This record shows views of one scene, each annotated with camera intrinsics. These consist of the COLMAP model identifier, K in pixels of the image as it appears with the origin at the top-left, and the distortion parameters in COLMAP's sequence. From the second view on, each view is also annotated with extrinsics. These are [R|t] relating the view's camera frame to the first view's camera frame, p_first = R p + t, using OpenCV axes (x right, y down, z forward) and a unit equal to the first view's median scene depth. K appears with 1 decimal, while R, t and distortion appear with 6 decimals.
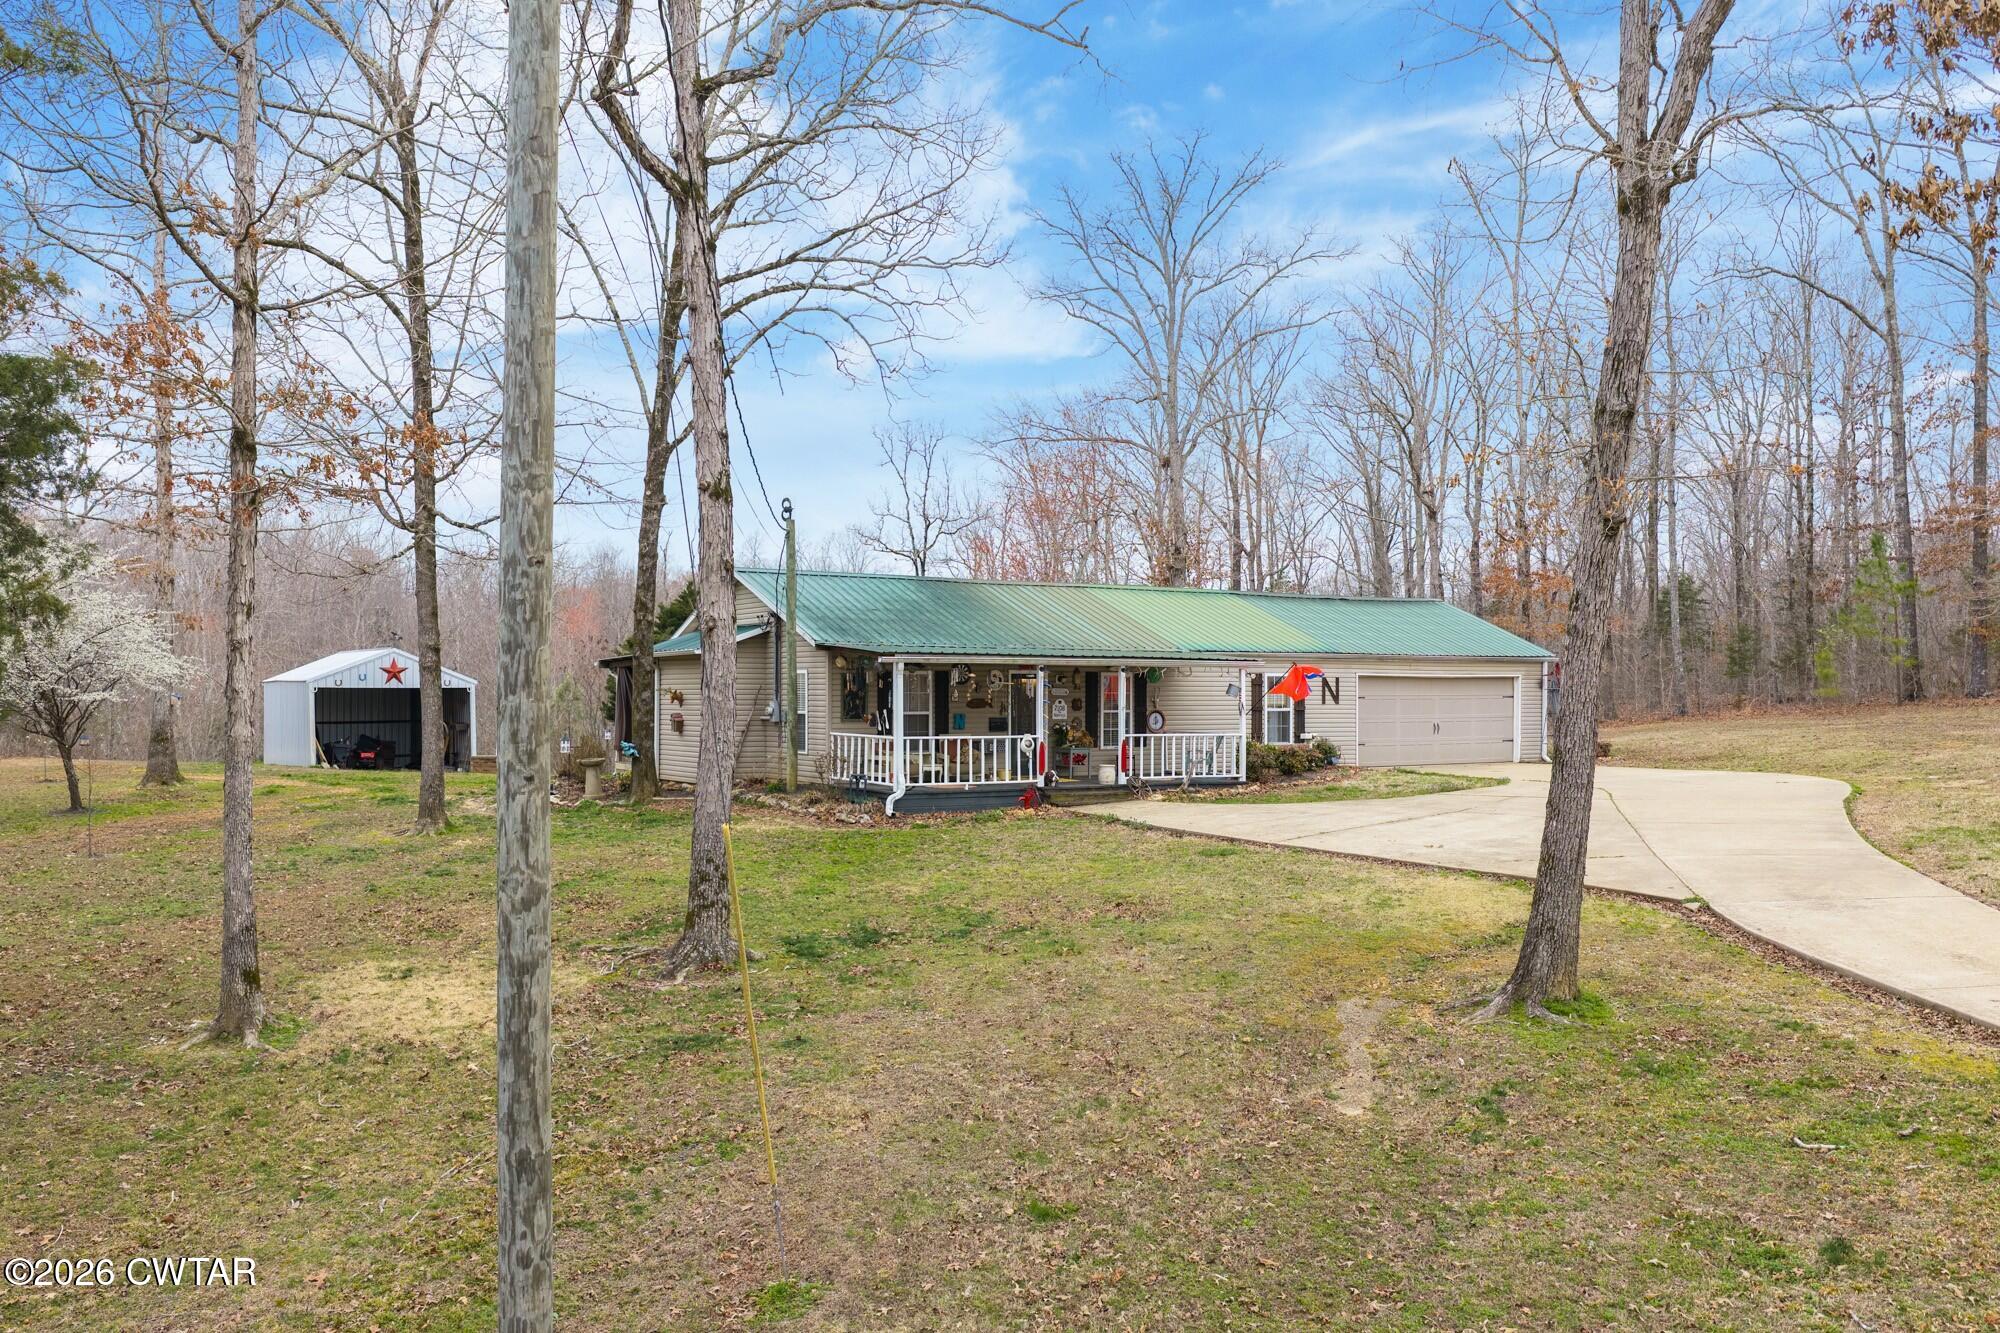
lens RADIAL K [[1622.1, 0, 1001.1], [0, 1622.1, 679.3], [0, 0, 1]] dist [0.008517, -0.013030]
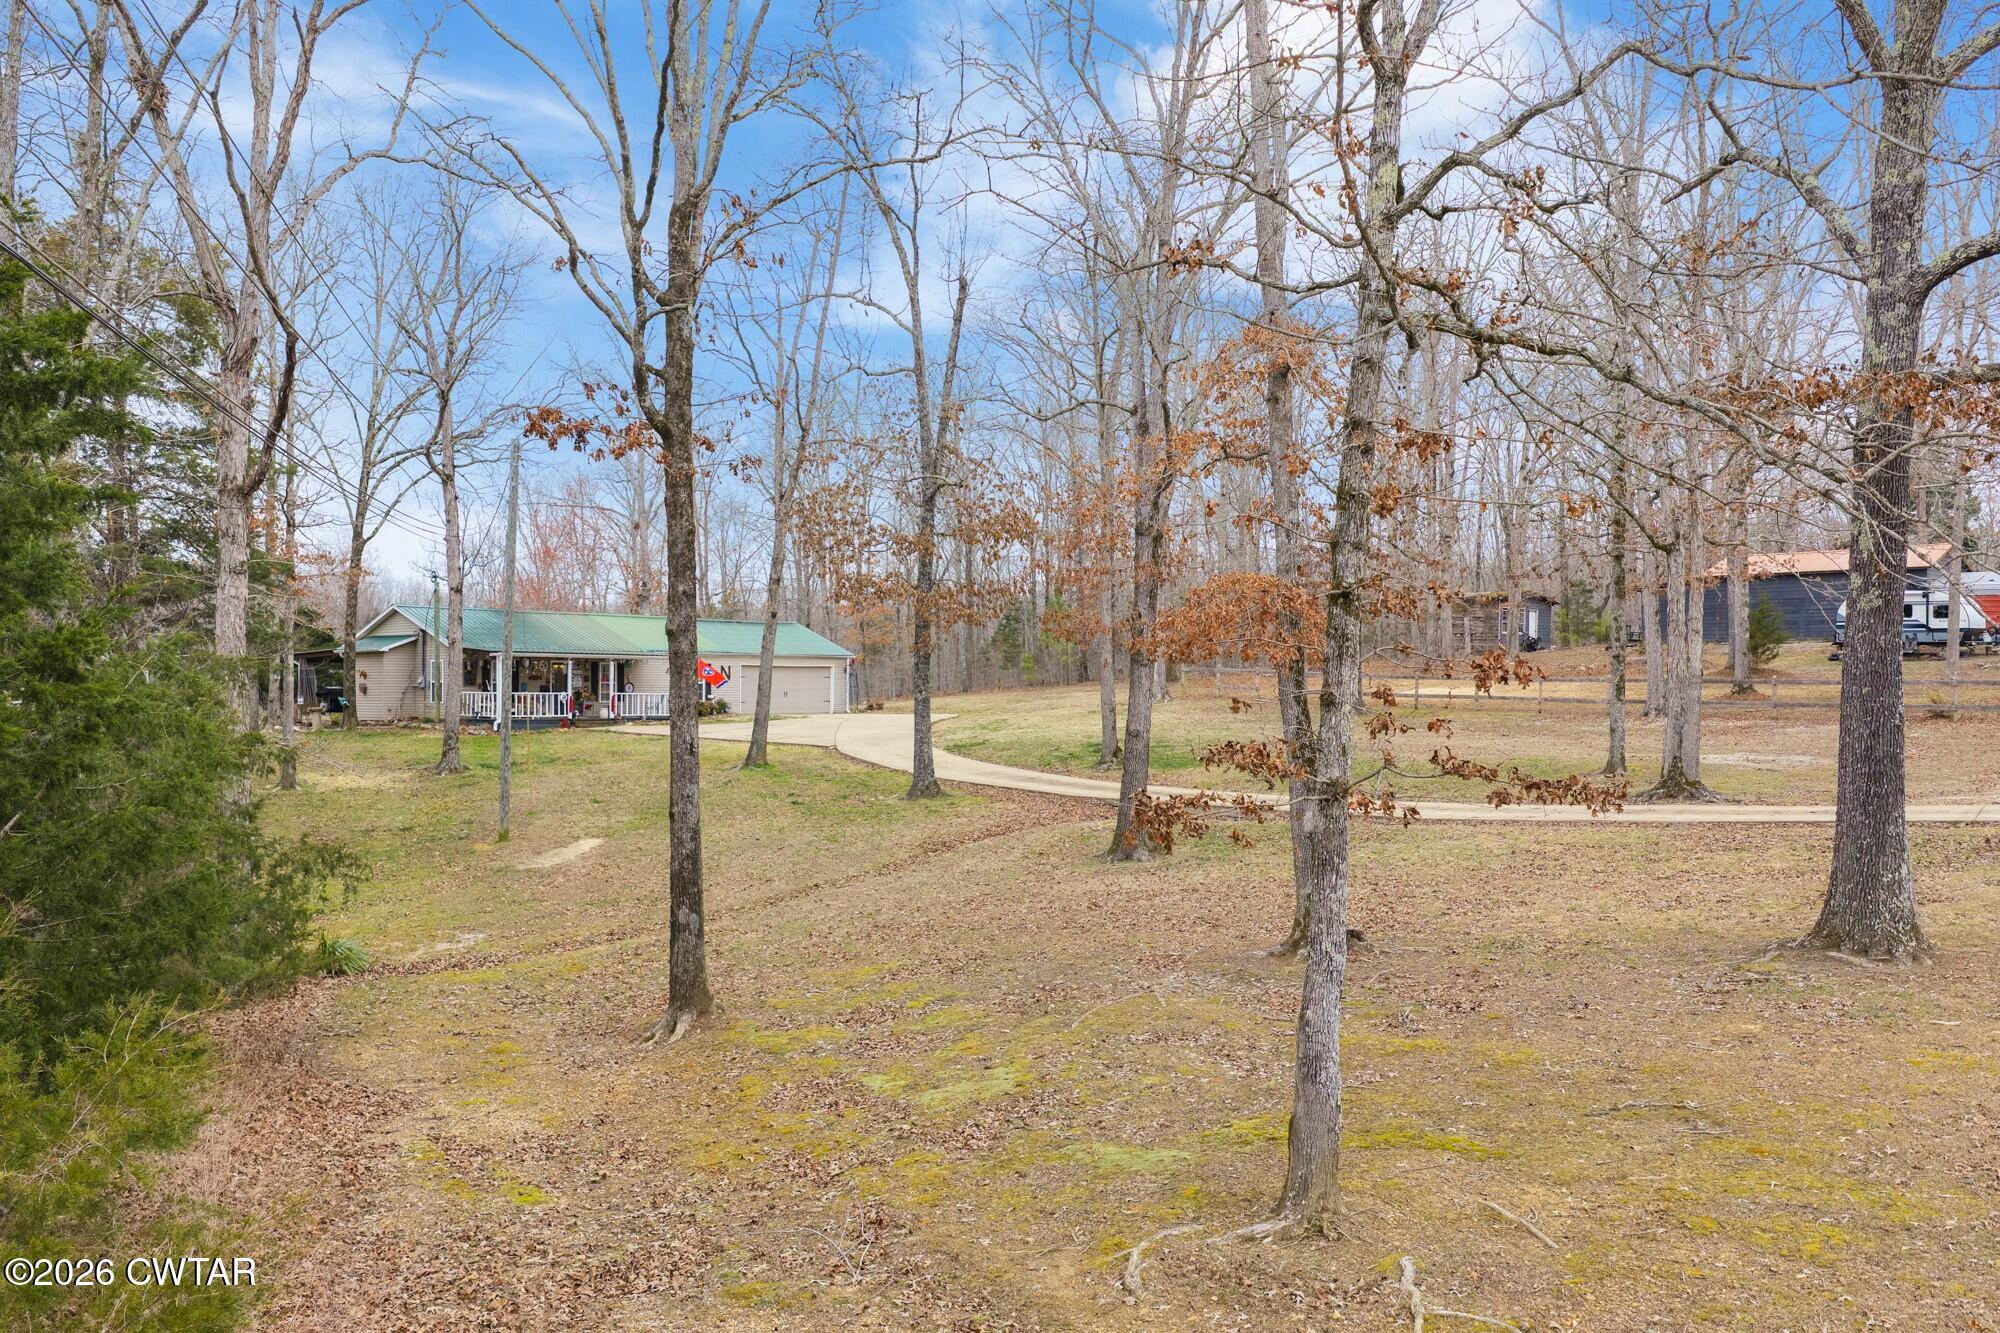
lens RADIAL K [[1622.1, 0, 1001.1], [0, 1622.1, 679.3], [0, 0, 1]] dist [0.008517, -0.013030]
pose [[0.949914, 0.001277, 0.312510, -0.092746], [-0.001632, 0.999998, 0.000877, 0.014548], [-0.312508, -0.001343, 0.949914, -1.030881]]
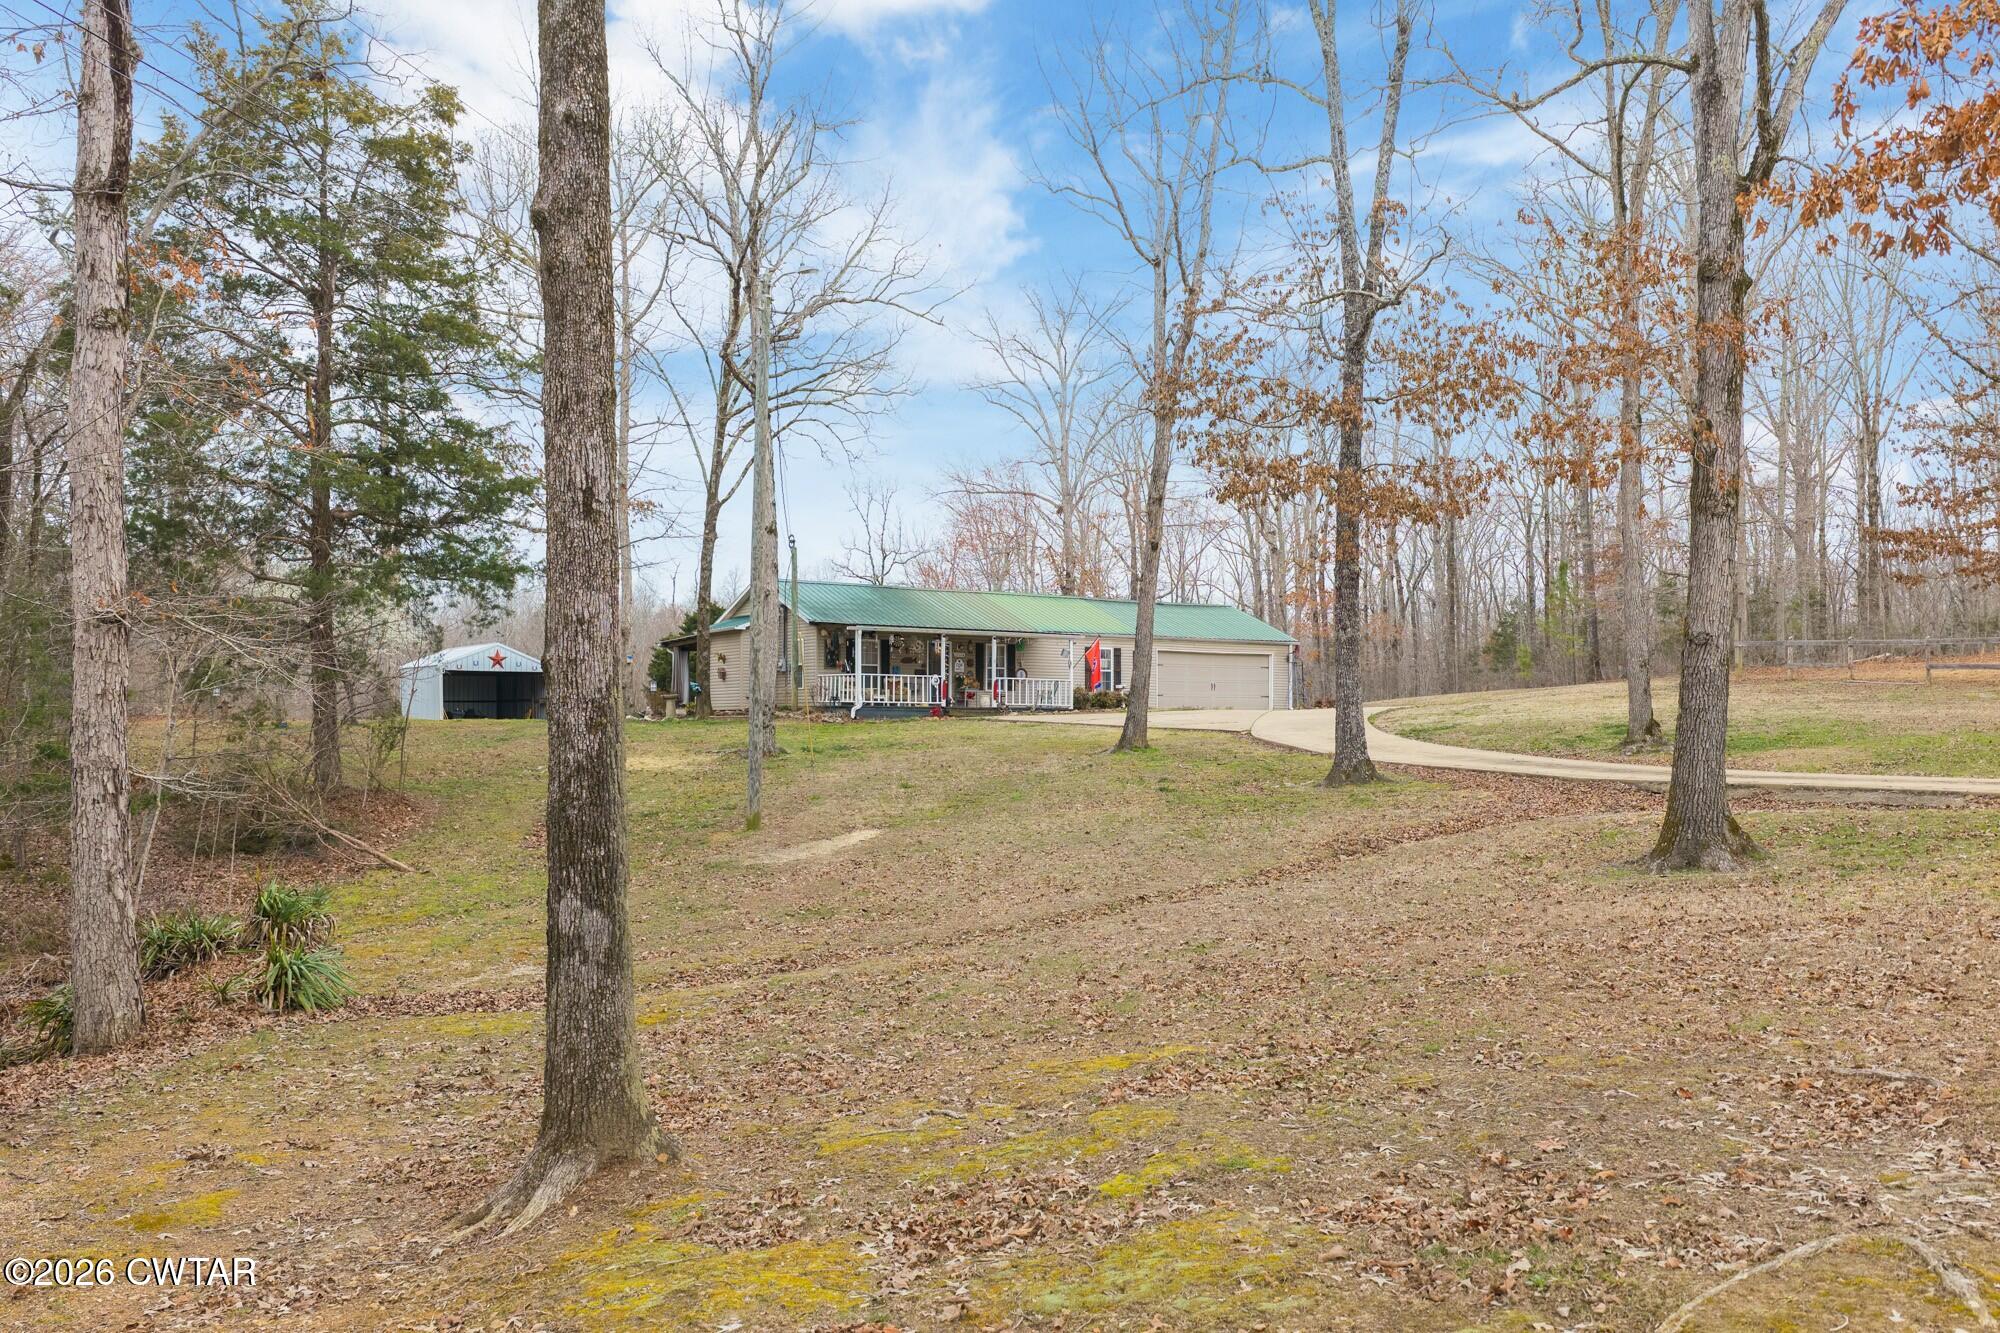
lens RADIAL K [[1622.1, 0, 1001.1], [0, 1622.1, 679.3], [0, 0, 1]] dist [0.008517, -0.013030]
pose [[0.999813, -0.000412, 0.019357, 0.049454], [0.000883, 0.999703, -0.024349, 0.076073], [-0.019341, 0.024361, 0.999516, -0.652521]]
